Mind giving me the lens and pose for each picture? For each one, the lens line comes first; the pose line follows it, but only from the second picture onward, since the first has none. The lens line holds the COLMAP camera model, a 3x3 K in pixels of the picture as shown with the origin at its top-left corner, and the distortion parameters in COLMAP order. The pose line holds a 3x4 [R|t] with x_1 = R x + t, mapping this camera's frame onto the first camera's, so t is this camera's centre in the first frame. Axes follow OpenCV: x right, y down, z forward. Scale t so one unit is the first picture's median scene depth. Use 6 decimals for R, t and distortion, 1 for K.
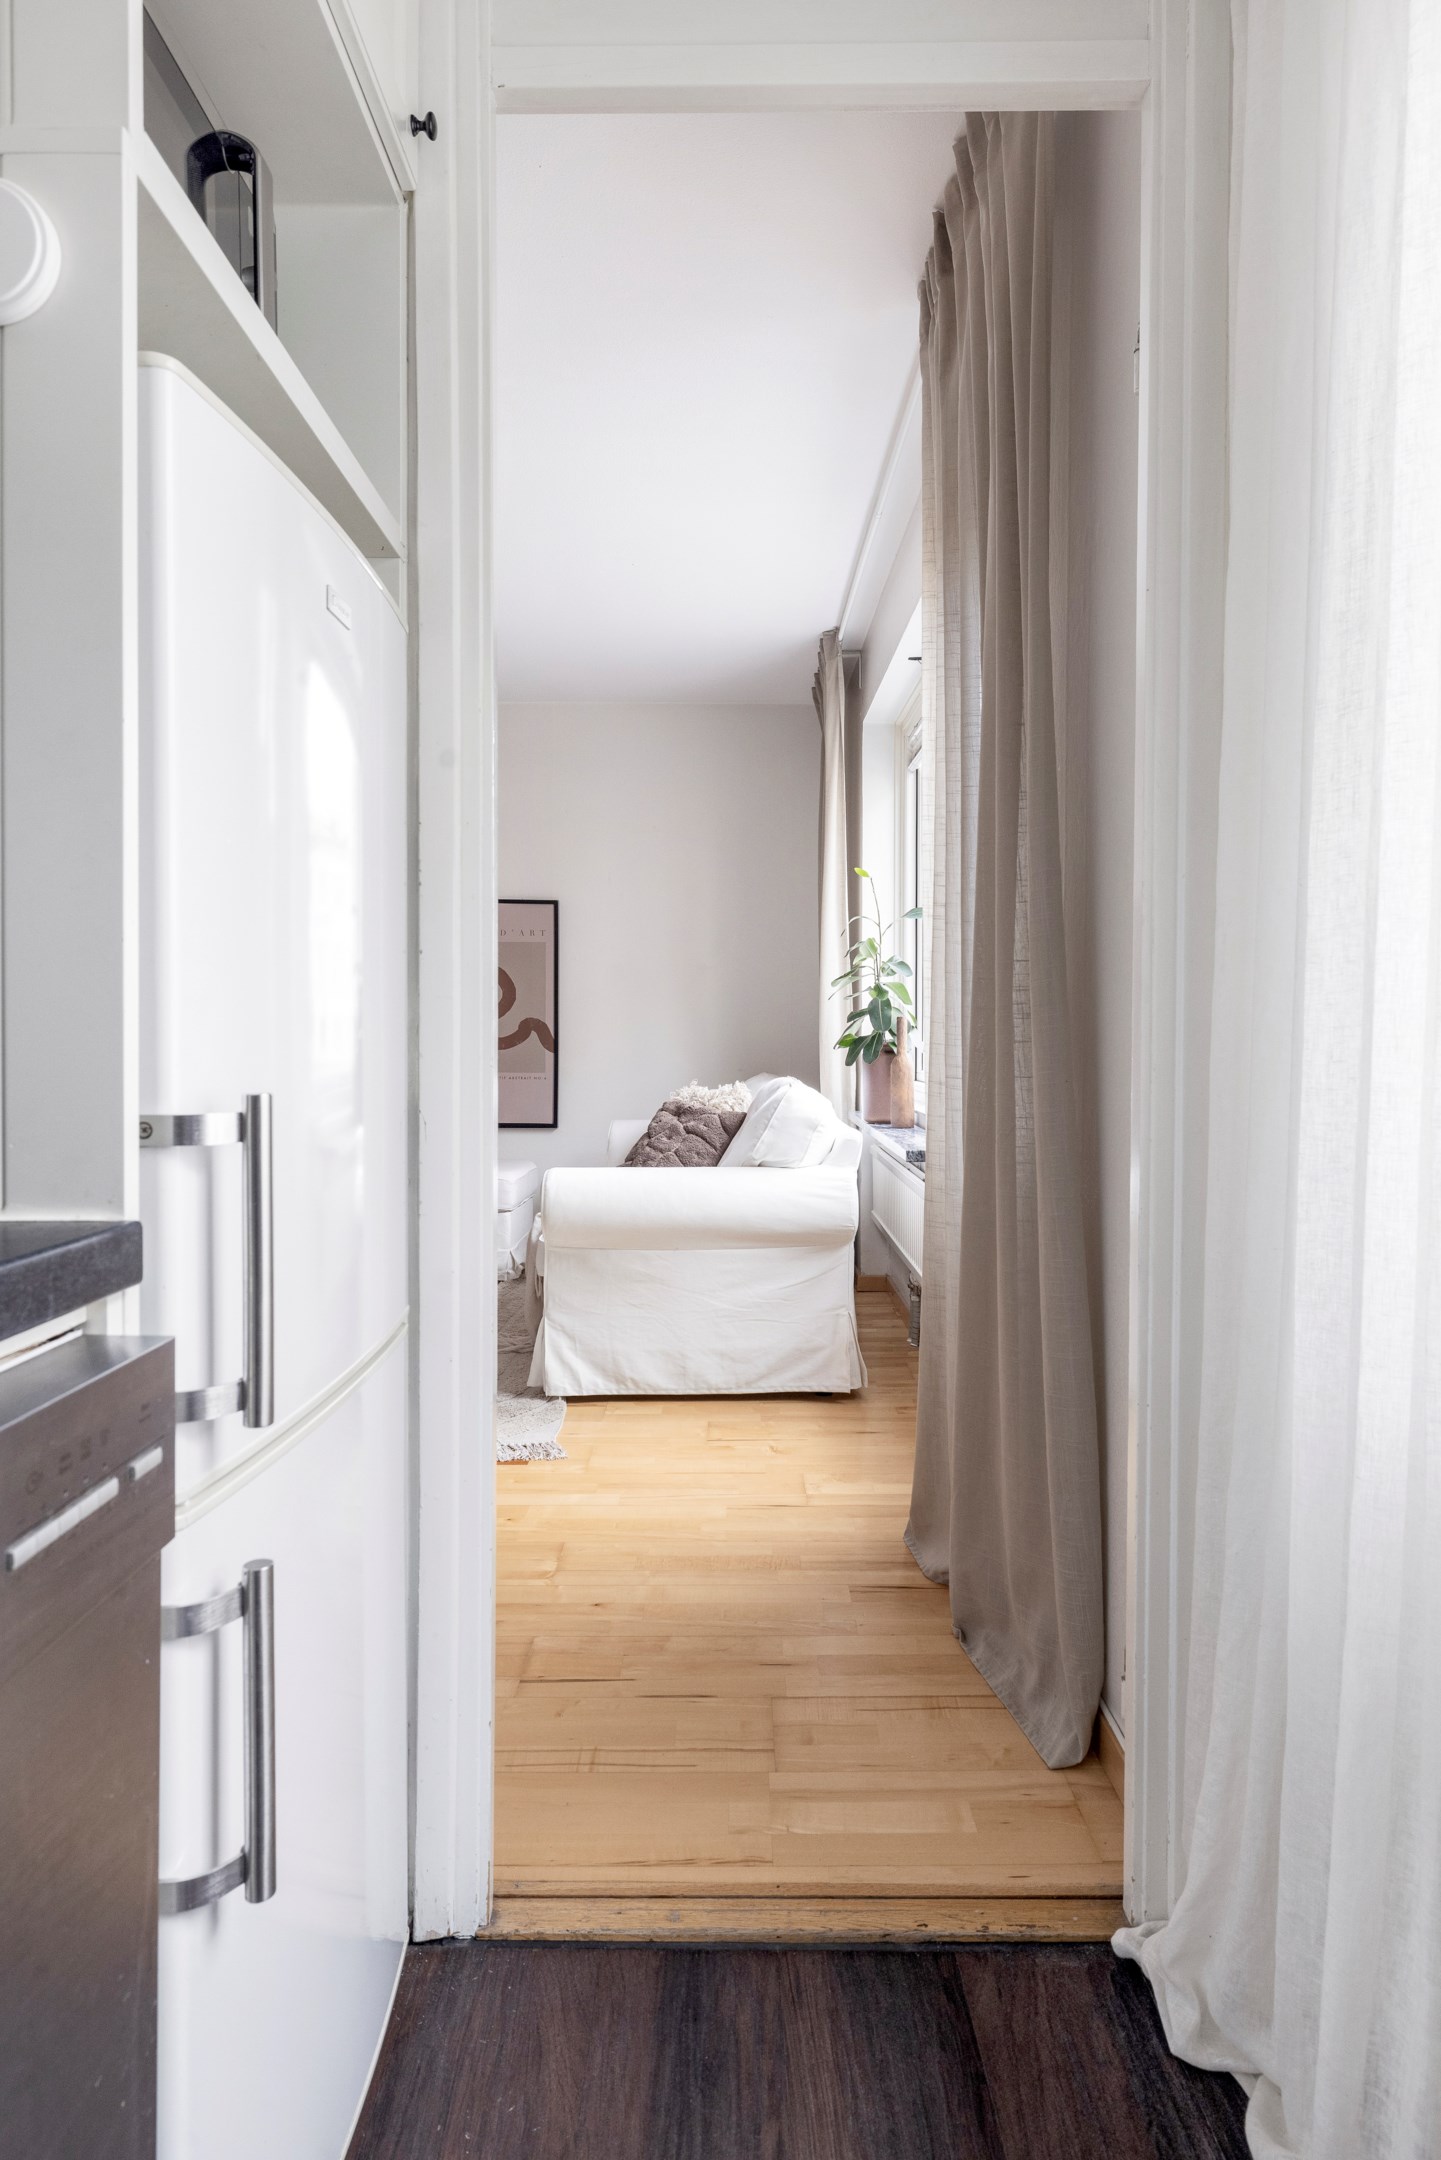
lens RADIAL K [[1245.6, 0, 736.0], [0, 1245.6, 1065.8], [0, 0, 1]] dist [0.006662, -0.002536]
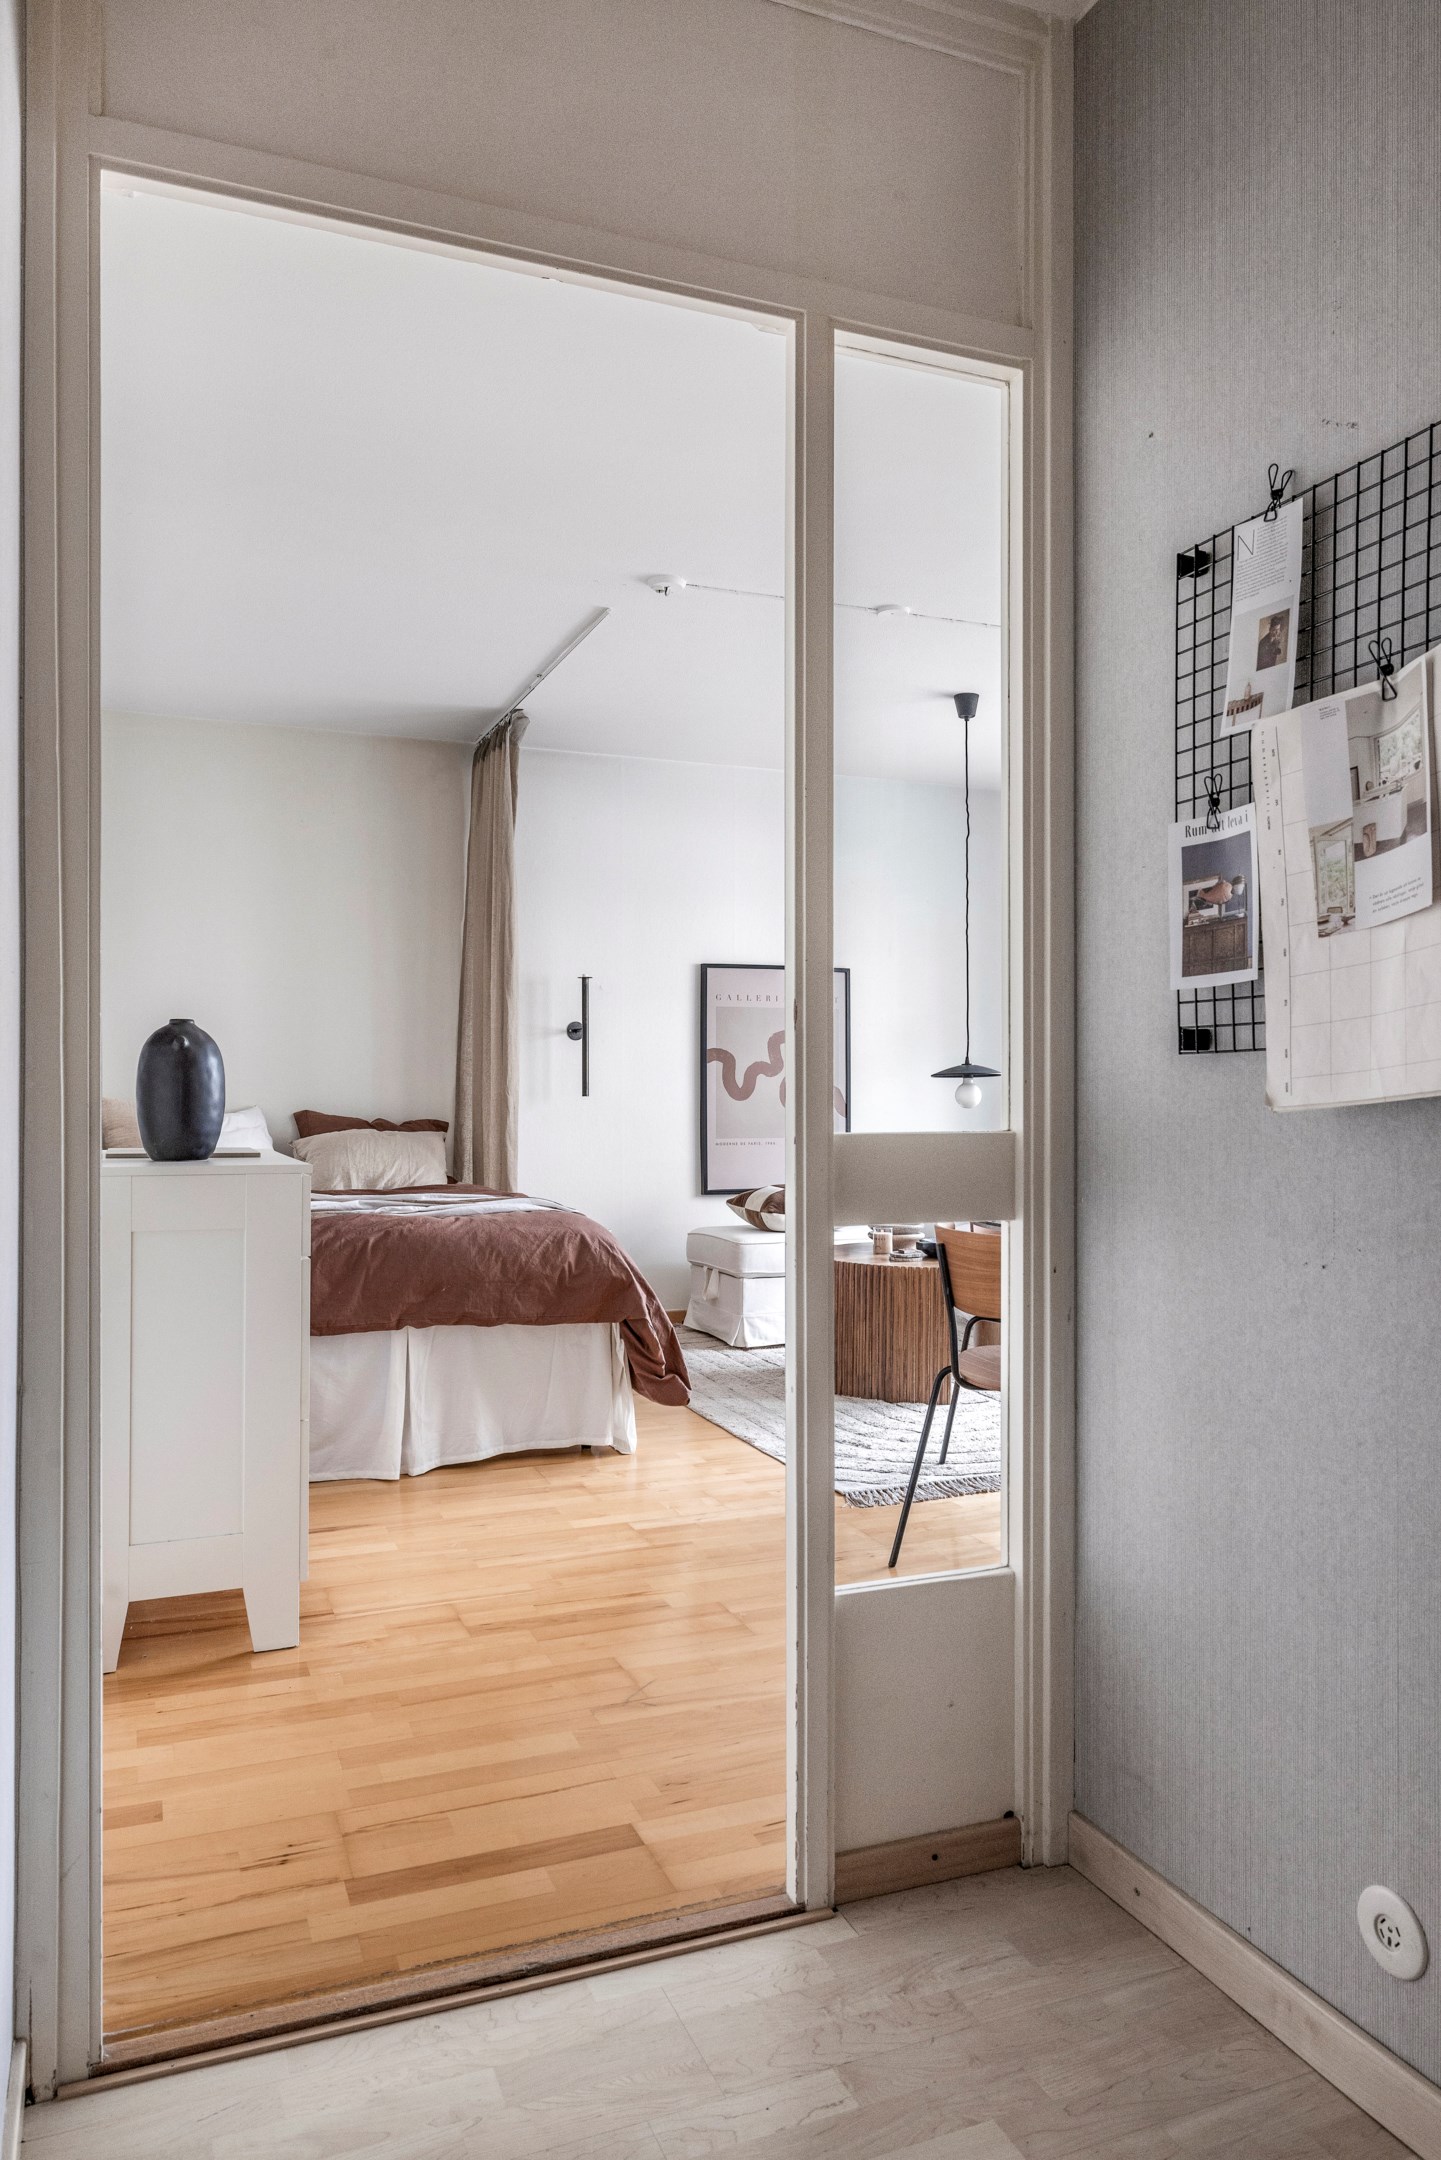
lens RADIAL K [[1442.8, 0, 714.2], [0, 1442.8, 1089.5], [0, 0, 1]] dist [0.003201, -0.000122]
pose [[0.926762, -0.004469, 0.375623, -0.874156], [0.013111, 0.999705, -0.020453, -0.013191], [-0.375421, 0.023880, 0.926547, -0.072464]]
